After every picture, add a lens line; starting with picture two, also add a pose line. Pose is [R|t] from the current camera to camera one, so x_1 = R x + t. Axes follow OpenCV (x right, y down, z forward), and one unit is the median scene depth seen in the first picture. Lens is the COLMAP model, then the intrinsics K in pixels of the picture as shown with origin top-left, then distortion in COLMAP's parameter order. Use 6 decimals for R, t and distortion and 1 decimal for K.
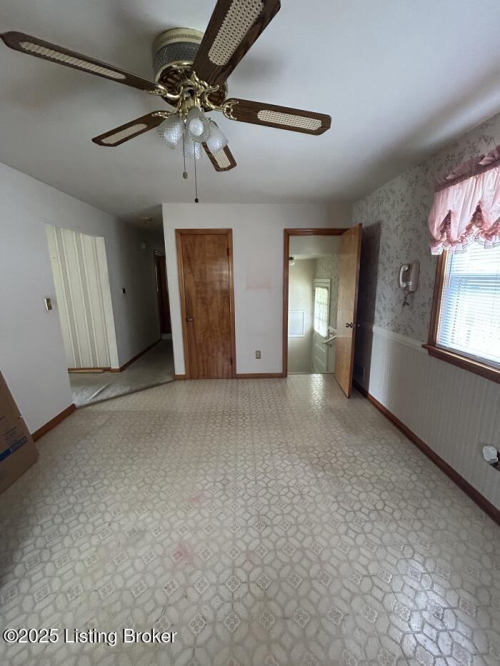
lens RADIAL K [[270.8, 0, 251.3], [0, 270.8, 335.5], [0, 0, 1]] dist [-0.000370, 0.000049]
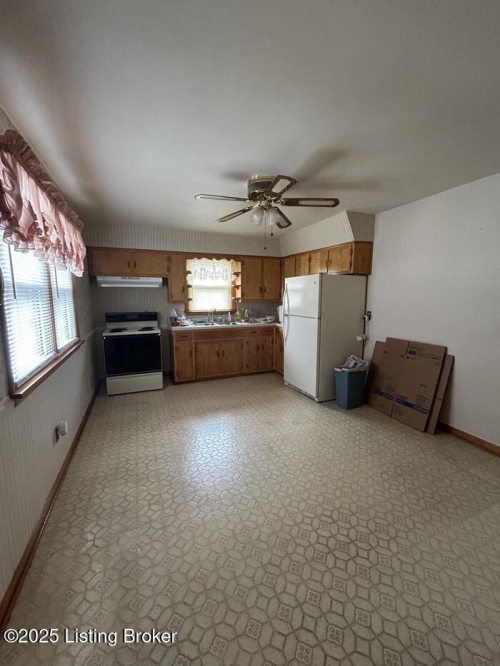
lens RADIAL K [[270.8, 0, 251.3], [0, 270.8, 335.5], [0, 0, 1]] dist [-0.000370, 0.000049]
pose [[-0.936400, 0.064205, -0.345011, 0.359516], [-0.062531, 0.936863, 0.344061, -0.344854], [0.345318, 0.343752, -0.873264, 1.722152]]
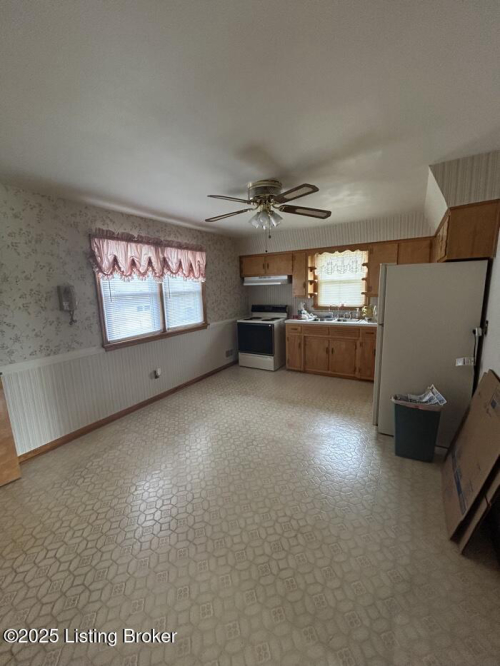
lens RADIAL K [[270.8, 0, 251.3], [0, 270.8, 335.5], [0, 0, 1]] dist [-0.000370, 0.000049]
pose [[-0.836573, -0.062378, 0.544293, -0.734437], [0.155471, 0.925623, 0.345038, -0.377305], [-0.525333, 0.373271, -0.764653, 1.679583]]
